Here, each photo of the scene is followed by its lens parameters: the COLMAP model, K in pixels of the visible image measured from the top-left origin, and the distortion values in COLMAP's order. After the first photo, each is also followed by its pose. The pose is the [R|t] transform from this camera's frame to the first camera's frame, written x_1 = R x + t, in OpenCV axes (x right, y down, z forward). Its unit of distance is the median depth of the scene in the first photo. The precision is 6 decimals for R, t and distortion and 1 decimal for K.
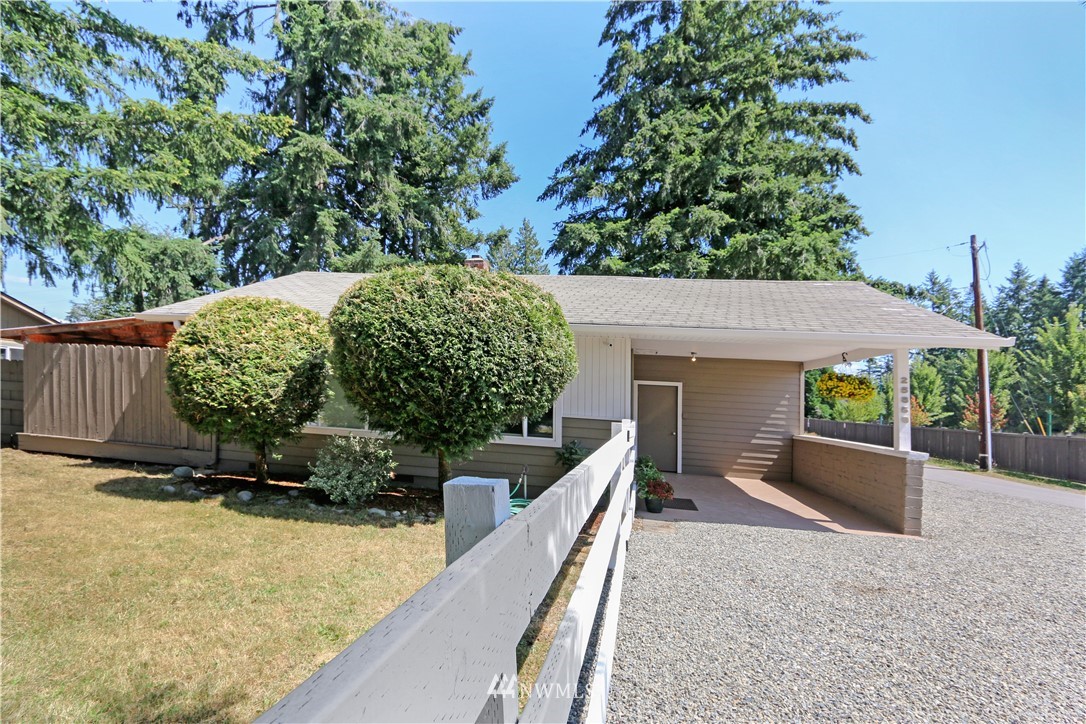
lens RADIAL K [[531.7, 0, 542.5], [0, 531.7, 391.7], [0, 0, 1]] dist [-0.003629, -0.000451]
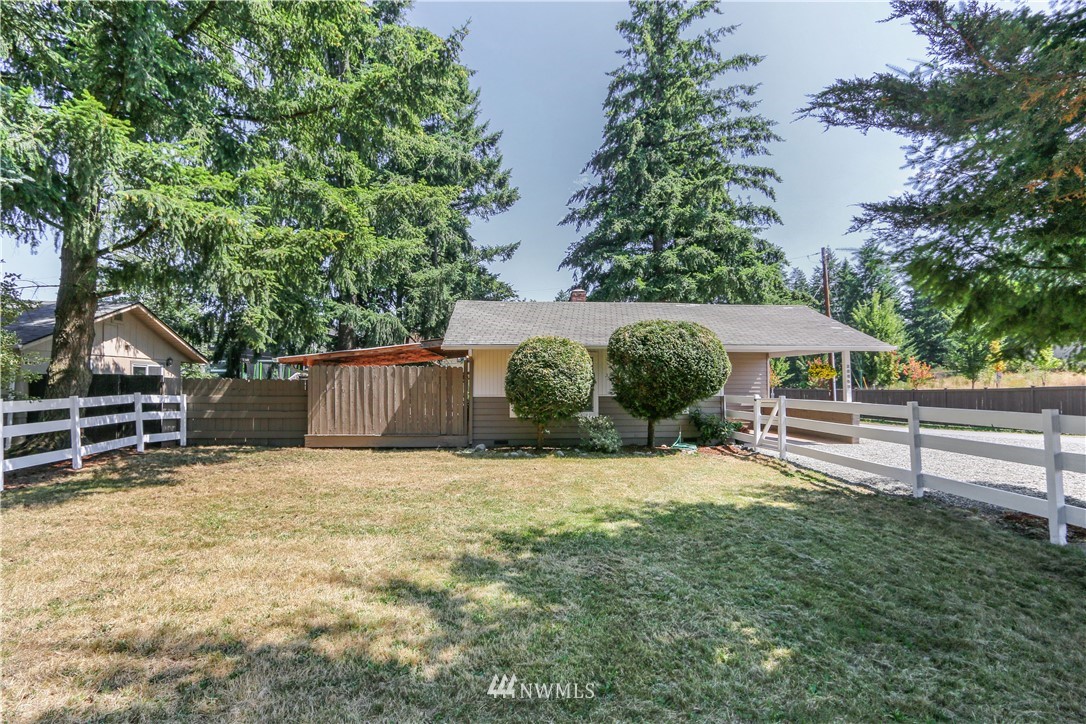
lens RADIAL K [[614.7, 0, 542.4], [0, 614.7, 377.6], [0, 0, 1]] dist [0.000675, 0.000115]
pose [[0.946502, -0.052726, 0.318361, -0.914346], [0.046535, 0.998551, 0.027027, -0.078631], [-0.319325, -0.010767, 0.947584, -0.637339]]
